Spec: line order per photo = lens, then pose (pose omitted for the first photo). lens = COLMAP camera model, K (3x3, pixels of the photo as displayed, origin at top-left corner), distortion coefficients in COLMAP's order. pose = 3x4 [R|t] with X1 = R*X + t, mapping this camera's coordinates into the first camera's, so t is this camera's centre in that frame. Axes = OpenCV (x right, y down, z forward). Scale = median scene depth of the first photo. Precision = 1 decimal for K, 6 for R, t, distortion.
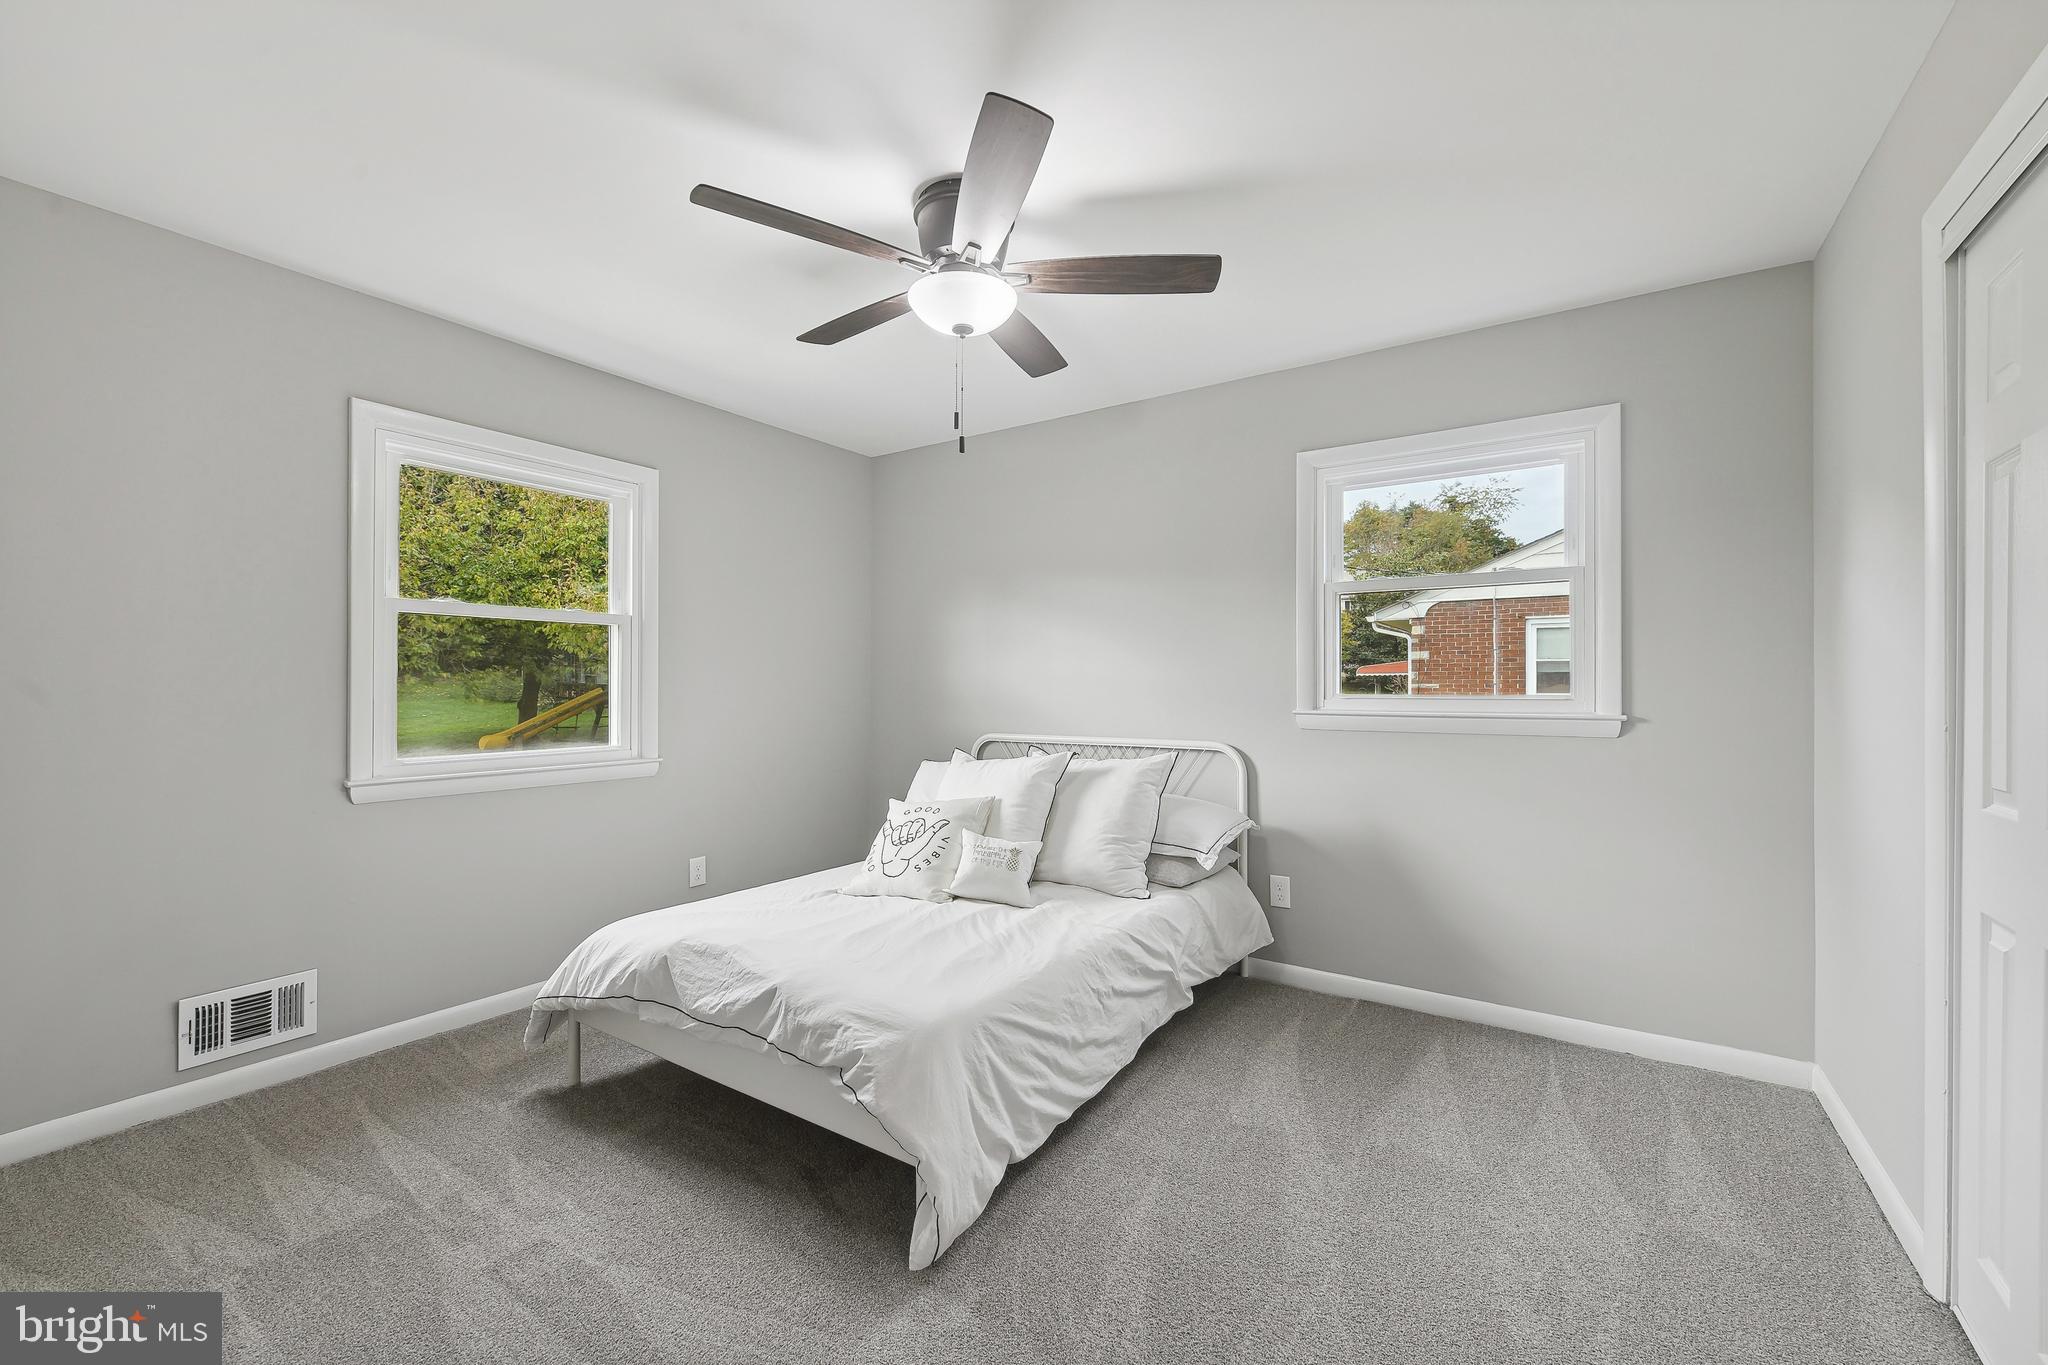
lens RADIAL K [[766.3, 0, 1024.0], [0, 766.3, 682.5], [0, 0, 1]] dist [-0.001016, -0.000065]
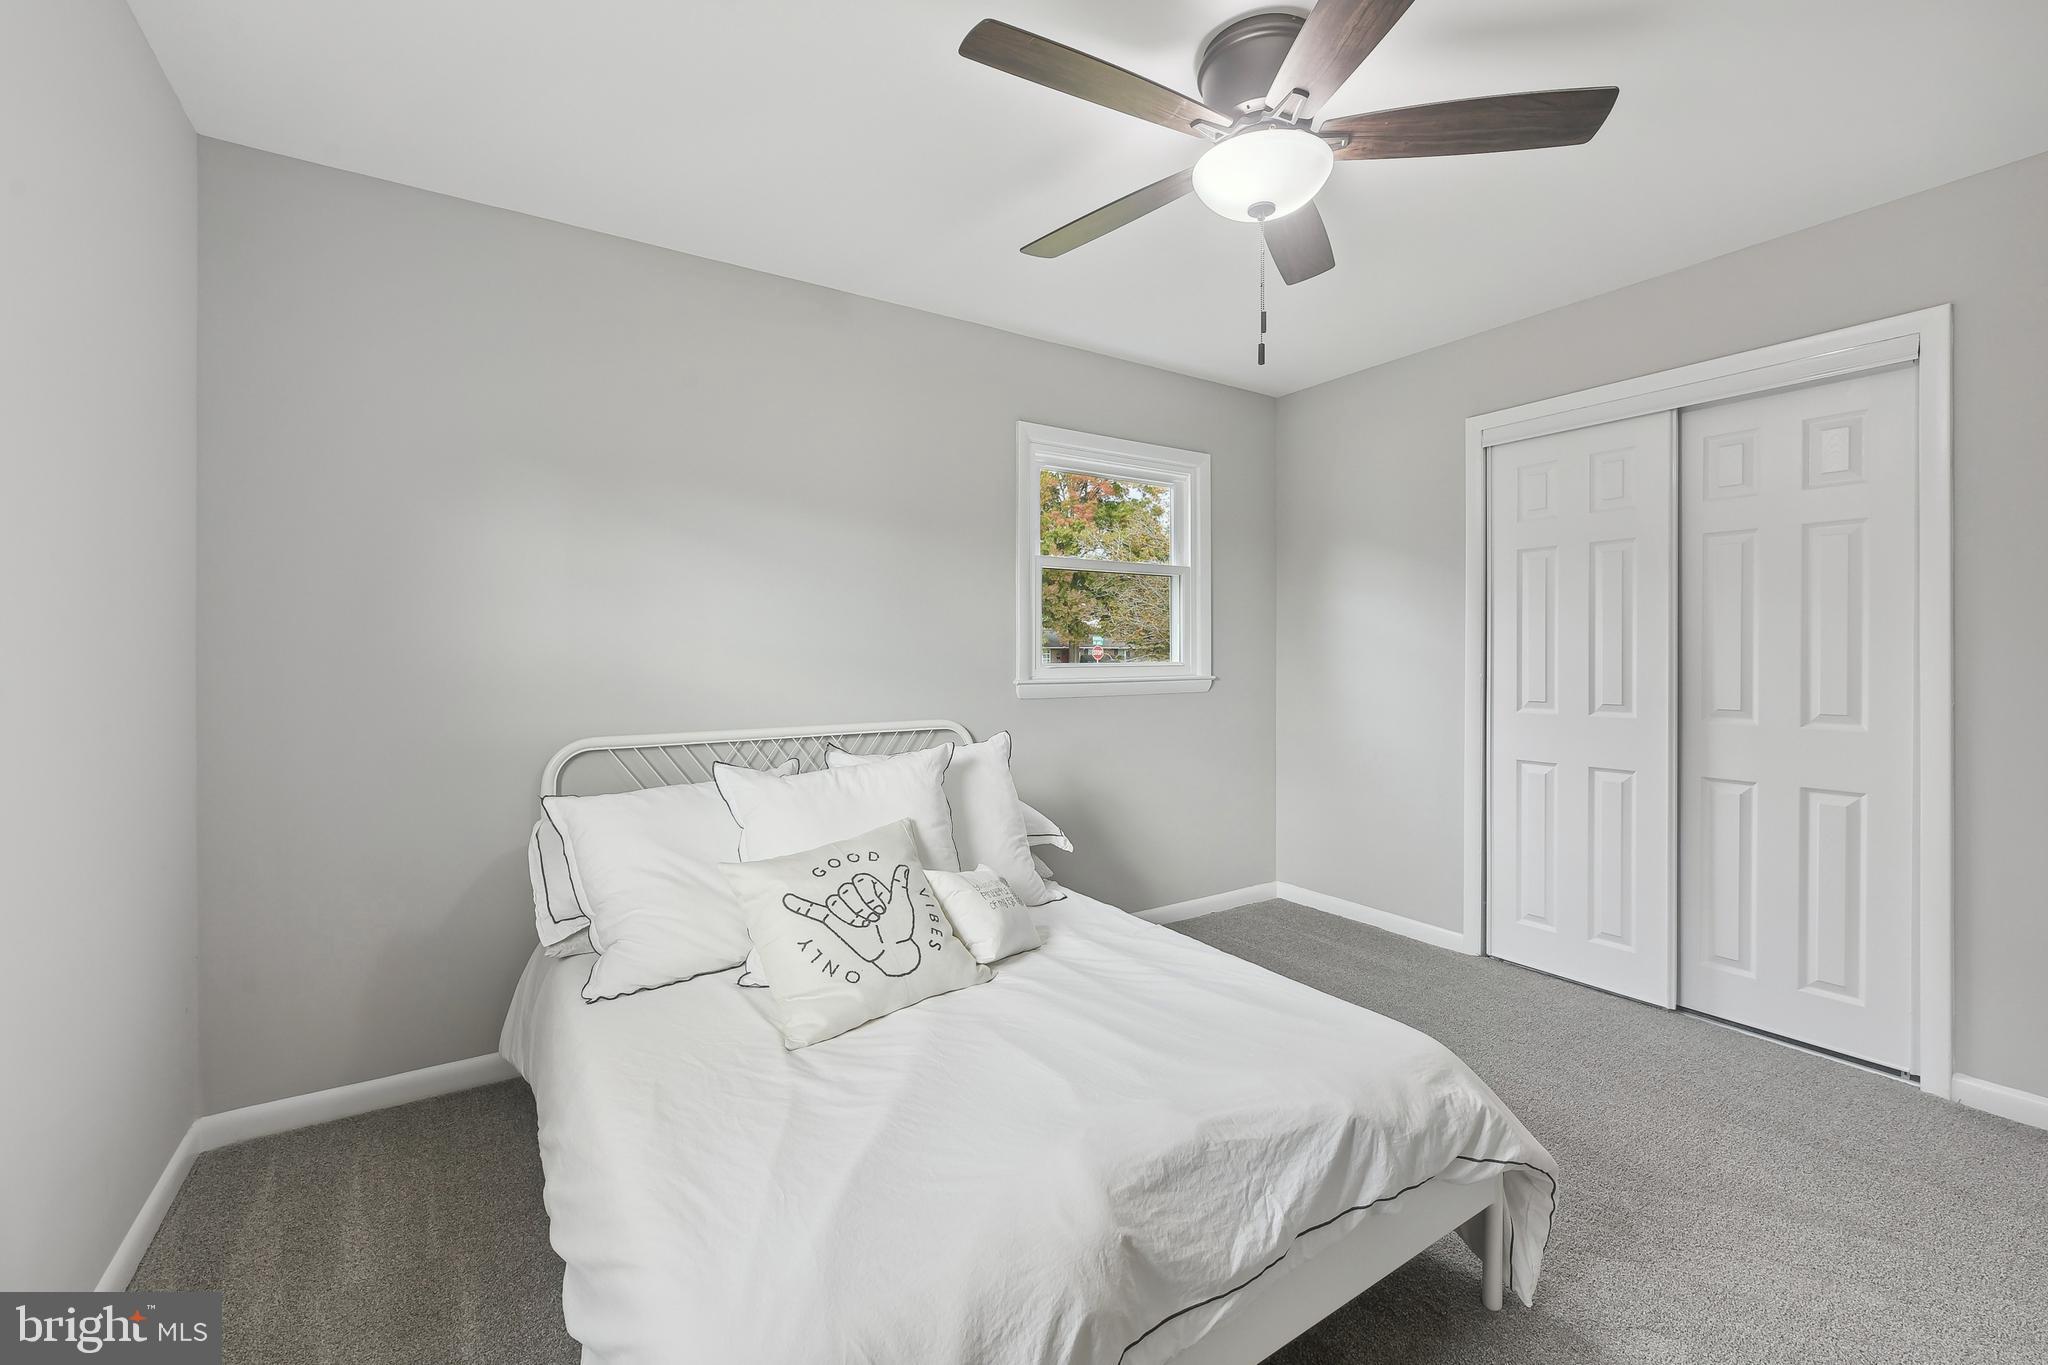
lens RADIAL K [[822.6, 0, 1031.8], [0, 822.6, 659.9], [0, 0, 1]] dist [-0.001106, -0.000159]
pose [[0.423952, -0.008350, 0.905646, -0.734179], [-0.000952, 0.999953, 0.009665, -0.000505], [-0.905684, -0.004959, 0.423924, 0.653765]]
